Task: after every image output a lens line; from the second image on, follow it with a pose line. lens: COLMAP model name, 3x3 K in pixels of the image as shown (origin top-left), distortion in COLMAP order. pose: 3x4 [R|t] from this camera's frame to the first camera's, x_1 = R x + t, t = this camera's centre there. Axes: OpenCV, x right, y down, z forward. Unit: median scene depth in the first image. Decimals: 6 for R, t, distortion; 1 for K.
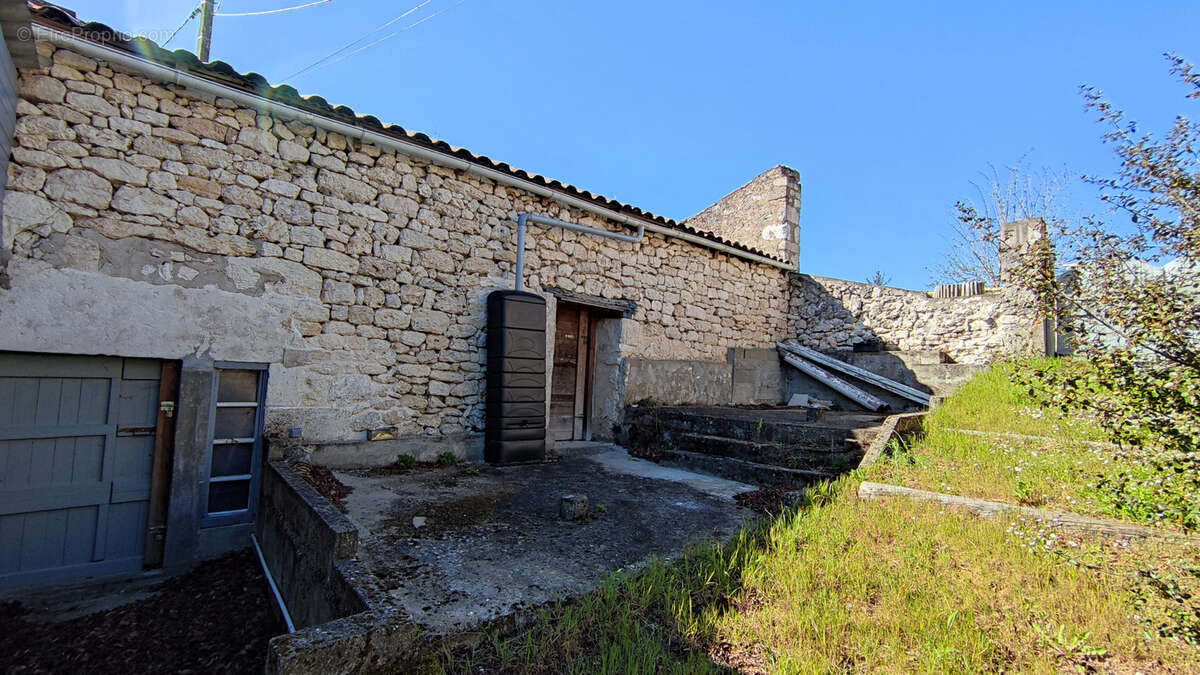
lens RADIAL K [[542.1, 0, 596.0], [0, 542.1, 339.9], [0, 0, 1]] dist [0.002859, -0.000490]
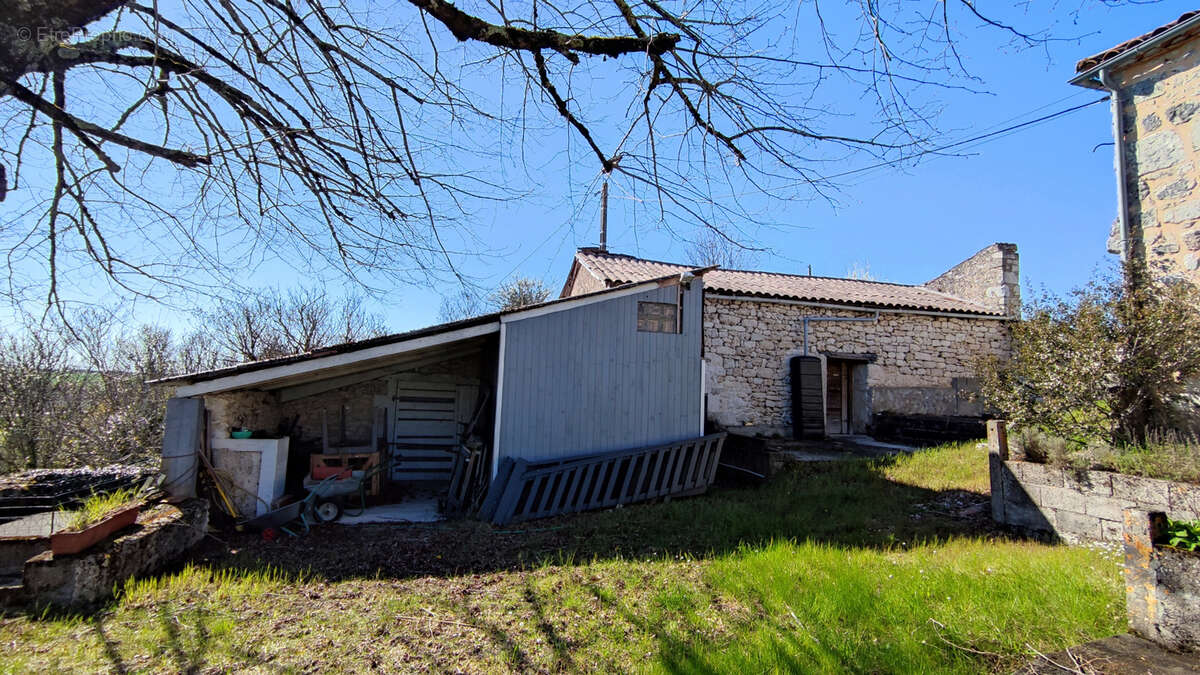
lens RADIAL K [[542.1, 0, 596.0], [0, 542.1, 339.9], [0, 0, 1]] dist [0.002859, -0.000490]
pose [[0.884785, -0.058731, -0.462283, 0.090944], [0.038320, 0.997836, -0.053428, -0.061997], [0.464420, 0.029558, 0.885121, -1.025195]]
